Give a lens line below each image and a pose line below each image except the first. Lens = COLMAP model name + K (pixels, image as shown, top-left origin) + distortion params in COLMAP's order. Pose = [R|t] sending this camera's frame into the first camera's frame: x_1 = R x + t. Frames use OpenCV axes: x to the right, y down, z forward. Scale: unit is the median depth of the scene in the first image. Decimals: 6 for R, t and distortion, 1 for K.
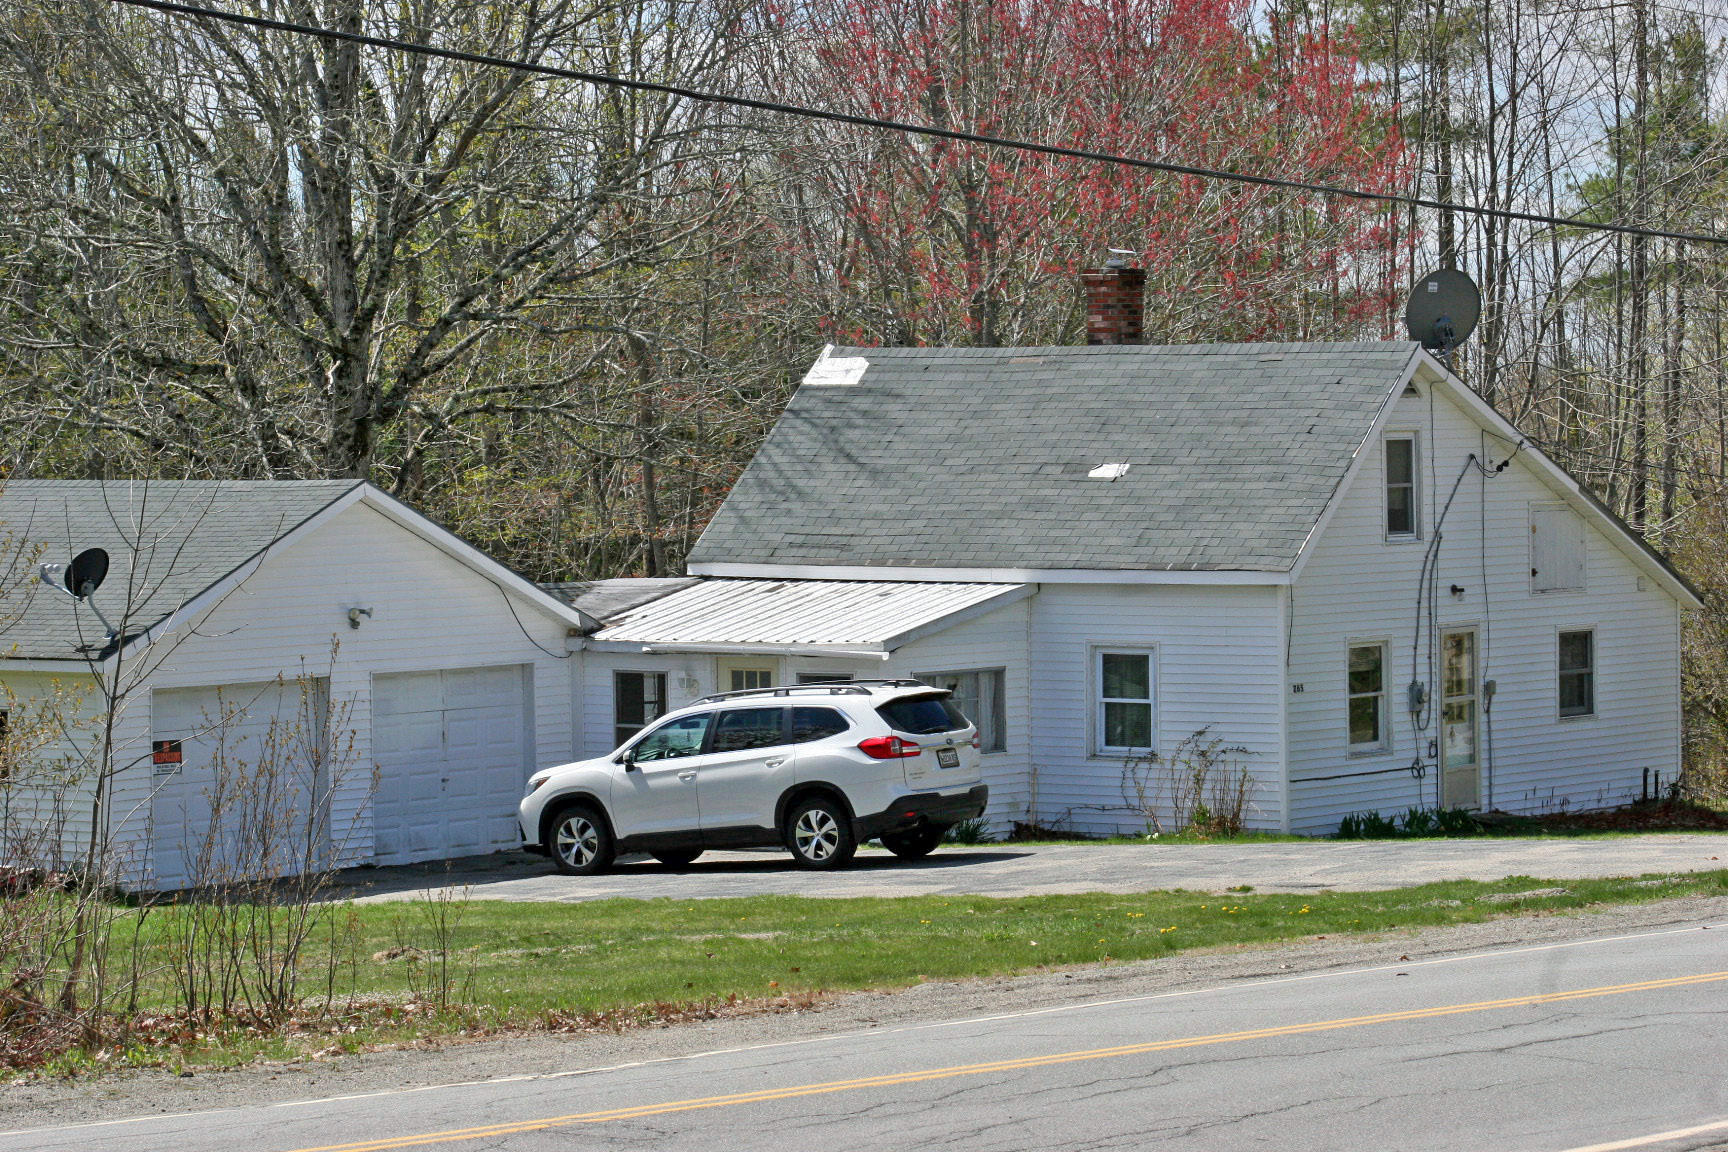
lens RADIAL K [[6254.1, 0, 864.0], [0, 6254.1, 576.0], [0, 0, 1]] dist [-0.007147, -0.518314]
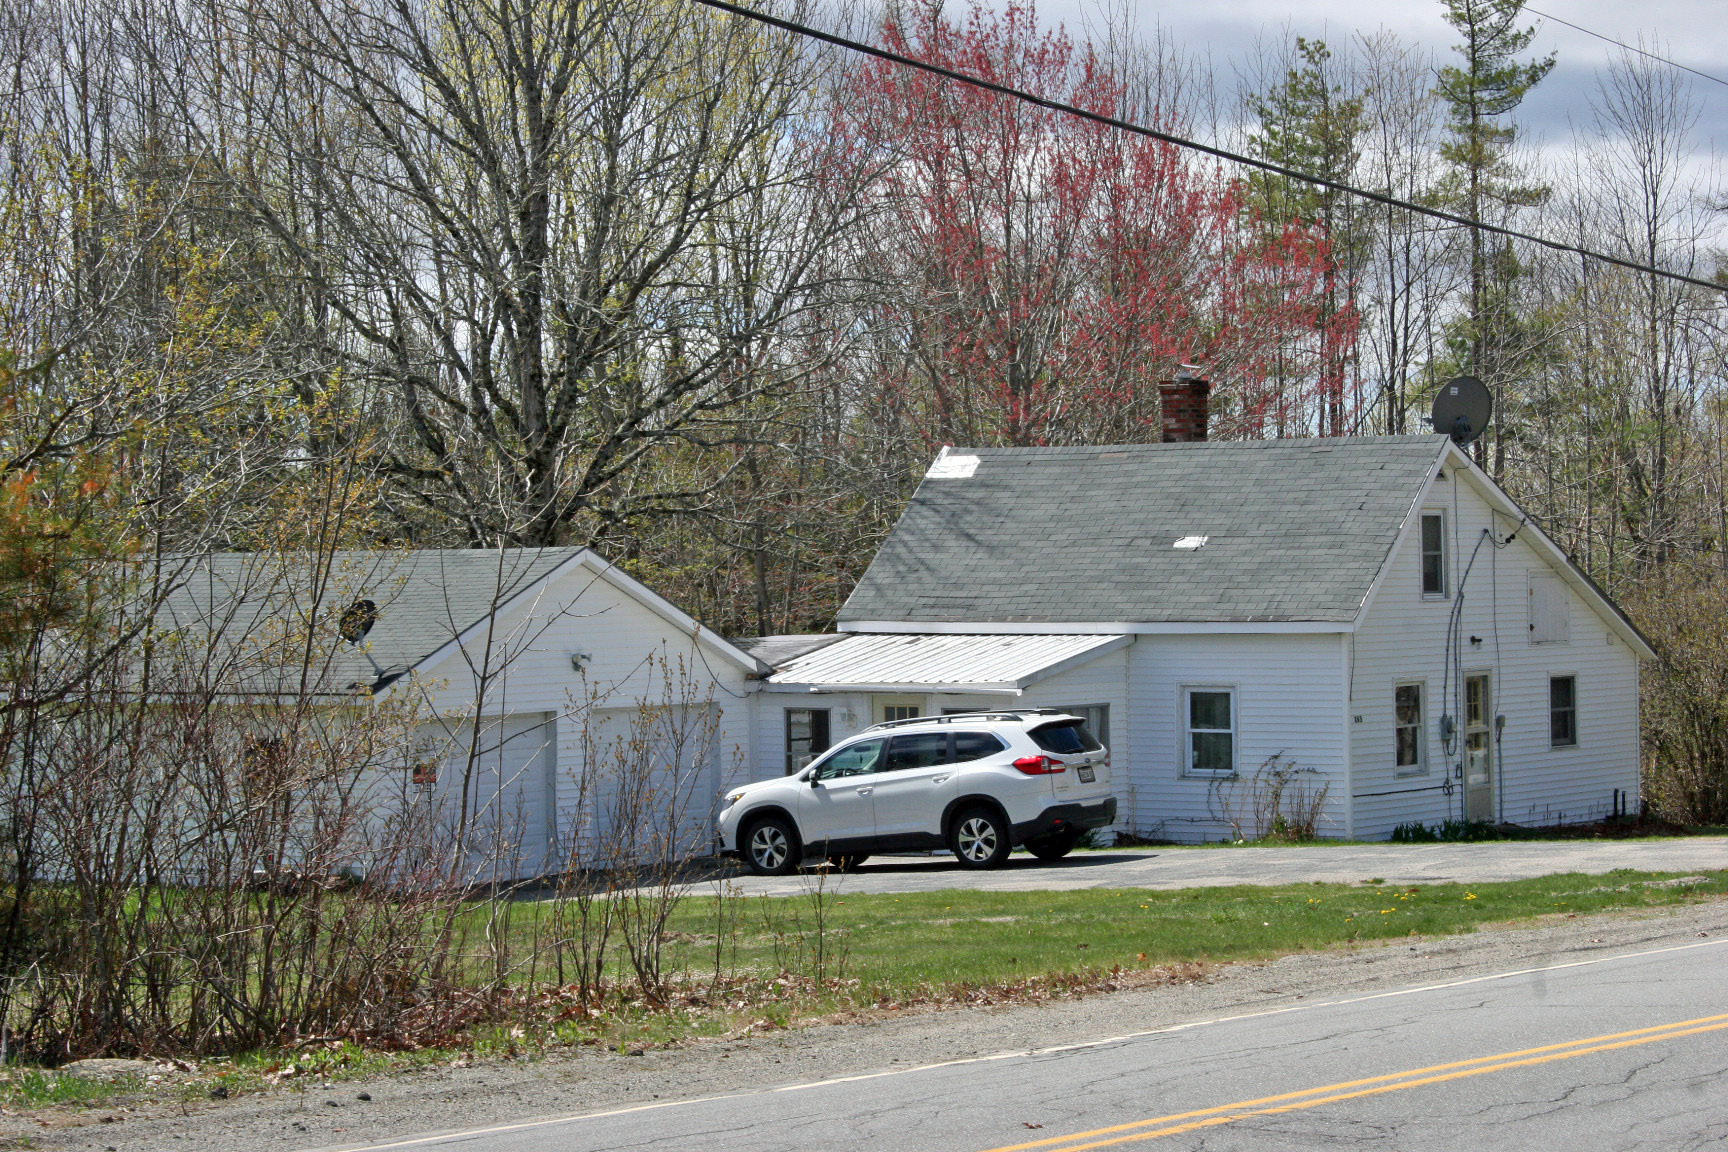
lens RADIAL K [[4243.7, 0, 864.0], [0, 4243.7, 576.0], [0, 0, 1]] dist [0.177534, 0.421776]
pose [[0.999765, -0.003280, 0.021447, -0.042926], [0.003897, 0.999578, -0.028787, 0.013531], [-0.021343, 0.028864, 0.999355, 0.181046]]
